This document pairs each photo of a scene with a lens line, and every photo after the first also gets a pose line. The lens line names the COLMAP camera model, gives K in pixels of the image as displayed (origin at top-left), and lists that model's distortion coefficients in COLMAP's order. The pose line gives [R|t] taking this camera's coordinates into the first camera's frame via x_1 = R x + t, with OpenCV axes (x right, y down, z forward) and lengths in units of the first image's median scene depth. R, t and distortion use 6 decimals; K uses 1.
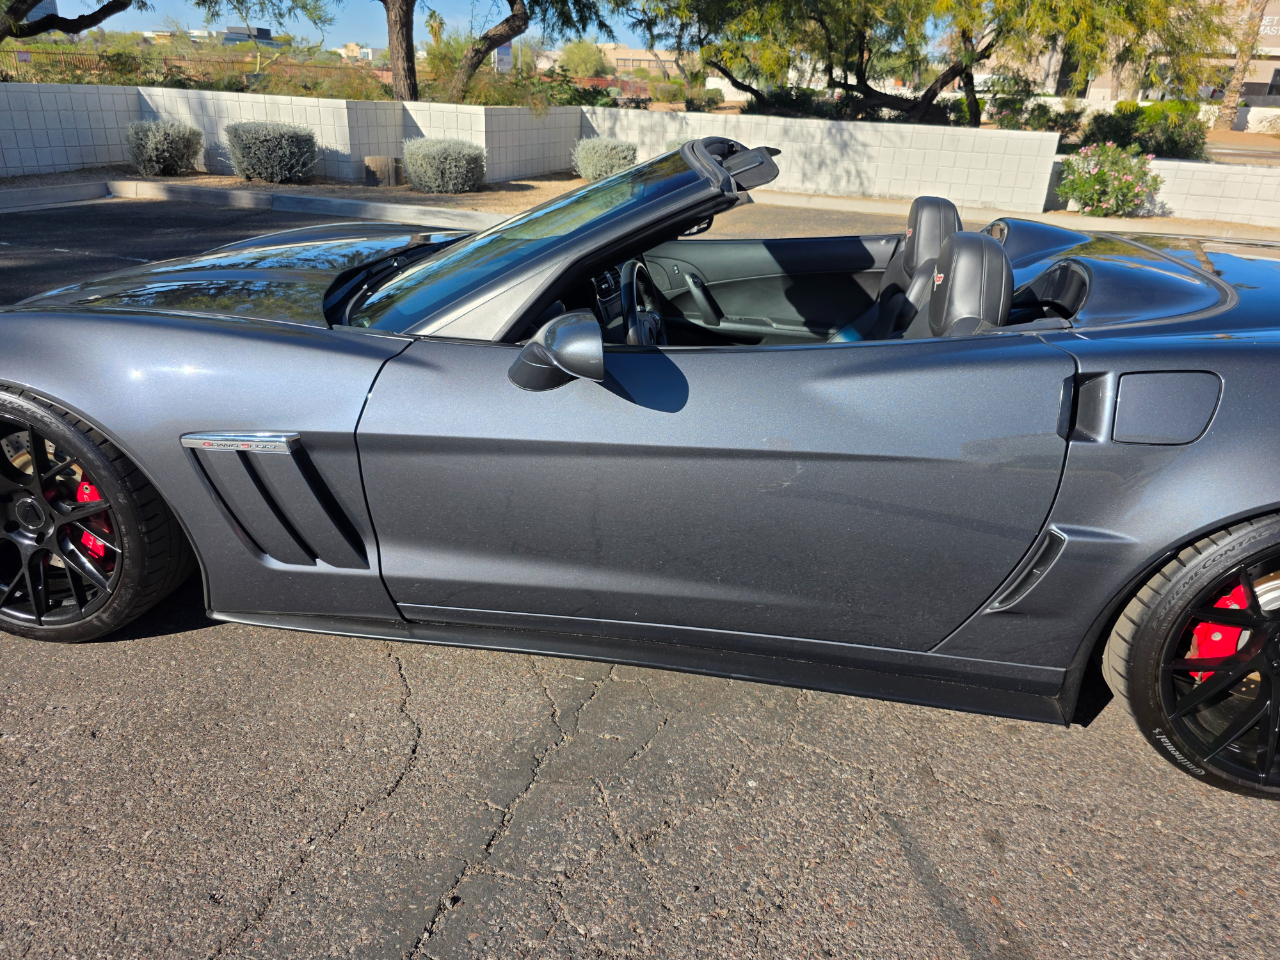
lens RADIAL K [[866.5, 0, 636.3], [0, 866.5, 490.3], [0, 0, 1]] dist [0.044672, -0.042295]
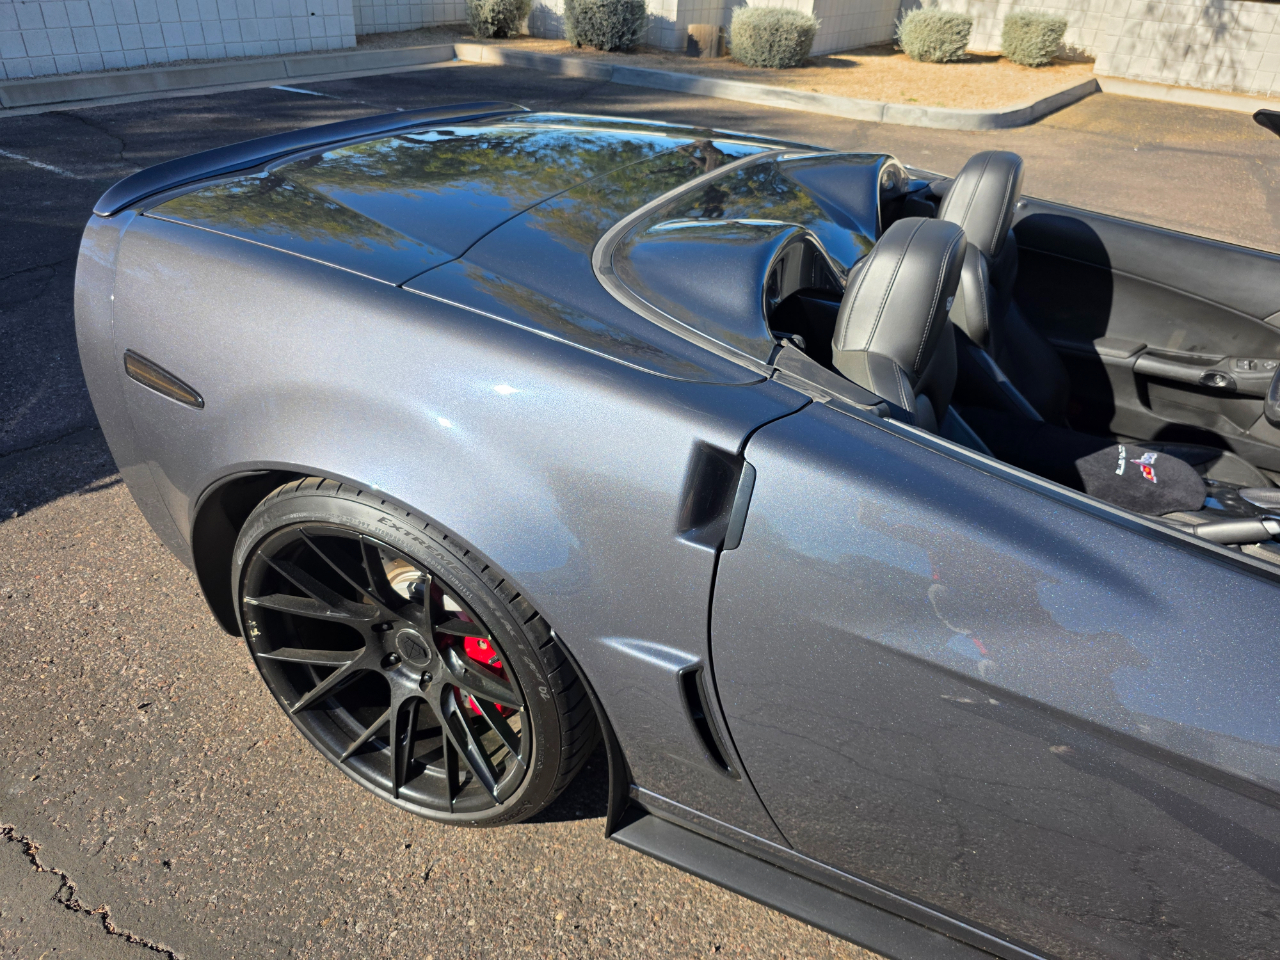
lens RADIAL K [[866.5, 0, 655.4], [0, 866.5, 488.0], [0, 0, 1]] dist [0.044672, -0.042295]
pose [[0.973254, 0.135616, -0.185430, -0.096935], [-0.110072, 0.983762, 0.141759, -0.008337], [0.201644, -0.117557, 0.972379, -0.014882]]
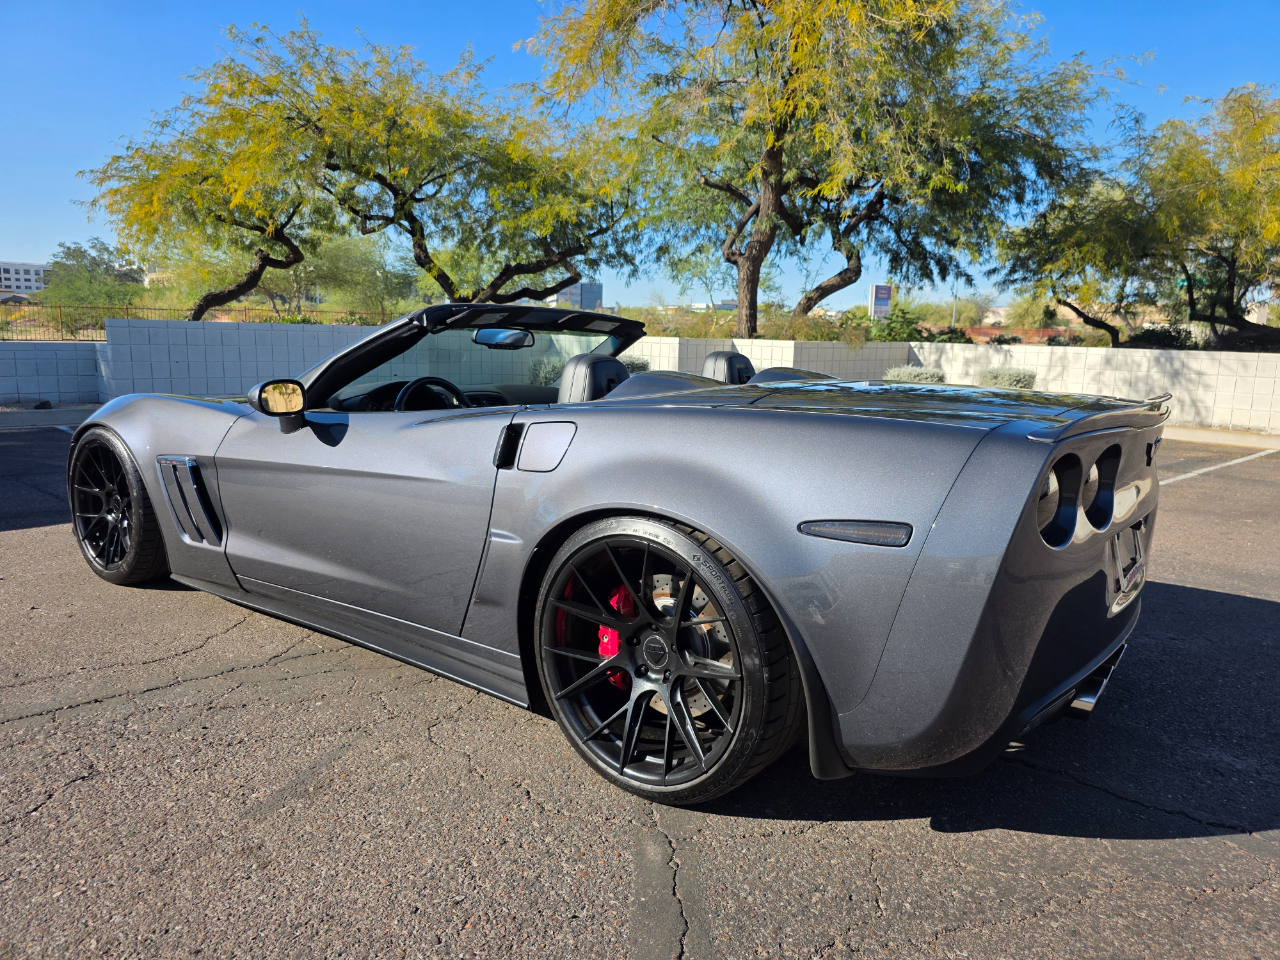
lens RADIAL K [[866.5, 0, 642.8], [0, 866.5, 479.6], [0, 0, 1]] dist [0.044672, -0.042295]
pose [[0.883953, 0.058905, -0.463850, 0.197524], [-0.183502, 0.956147, -0.228275, 0.034676], [0.430062, 0.286902, 0.855999, -0.014420]]
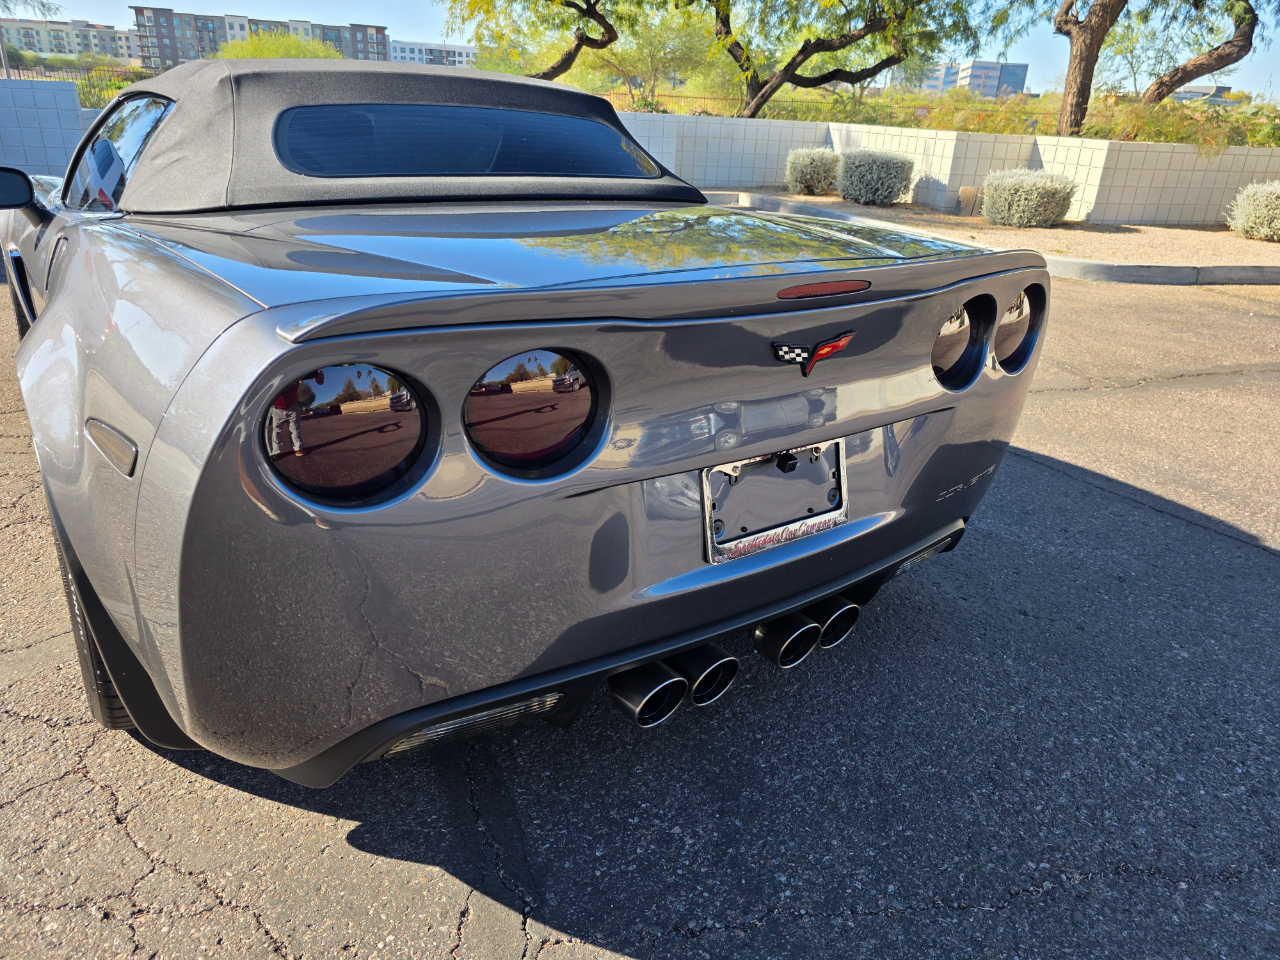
lens RADIAL K [[866.5, 0, 640.8], [0, 866.5, 464.7], [0, 0, 1]] dist [0.044672, -0.042295]
pose [[0.606359, 0.290665, -0.740164, 0.307957], [-0.350020, 0.933339, 0.079781, -0.032143], [0.714013, 0.210696, 0.667677, 0.127059]]
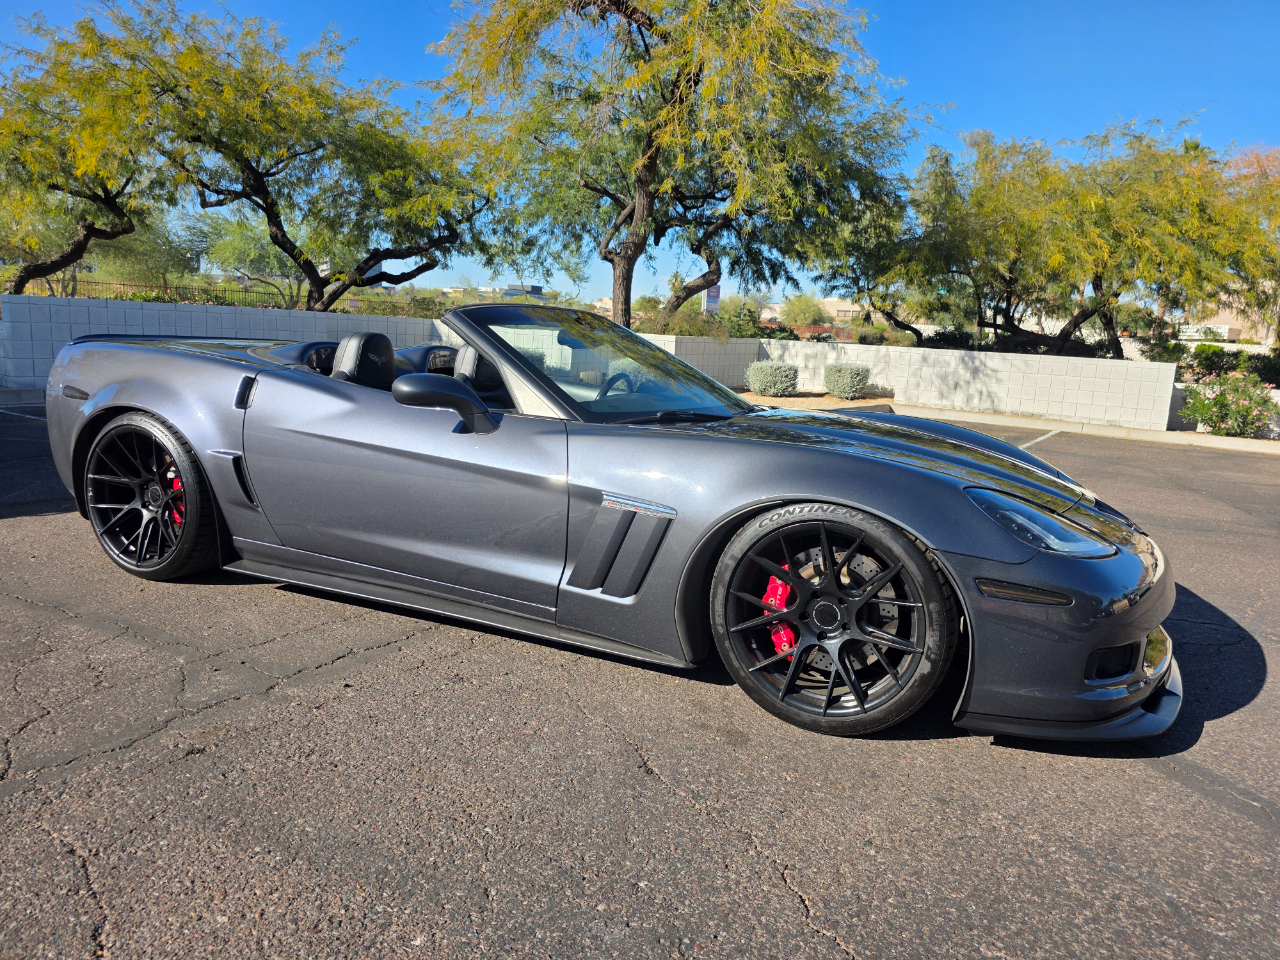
lens RADIAL K [[866.5, 0, 649.6], [0, 866.5, 480.9], [0, 0, 1]] dist [0.044672, -0.042295]
pose [[0.972674, 0.051477, -0.226396, 0.092223], [-0.108944, 0.962290, -0.249259, 0.092995], [0.205028, 0.267112, 0.941602, -0.160049]]
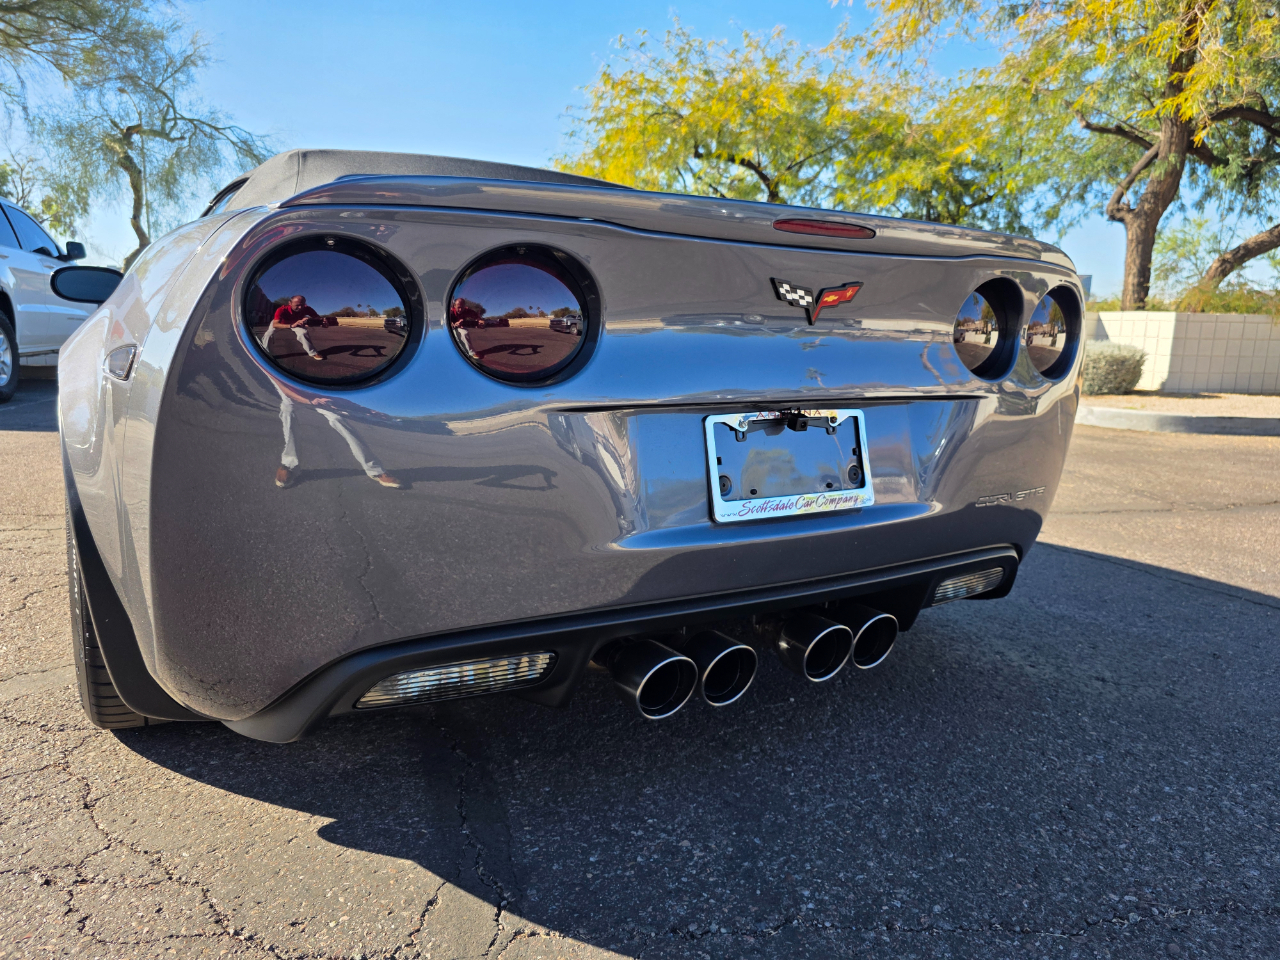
lens RADIAL K [[866.5, 0, 633.5], [0, 866.5, 471.1], [0, 0, 1]] dist [0.044672, -0.042295]
pose [[0.530606, 0.116900, -0.839519, 0.317358], [-0.354799, 0.930132, -0.094728, -0.002918], [0.769789, 0.348123, 0.535010, 0.147696]]
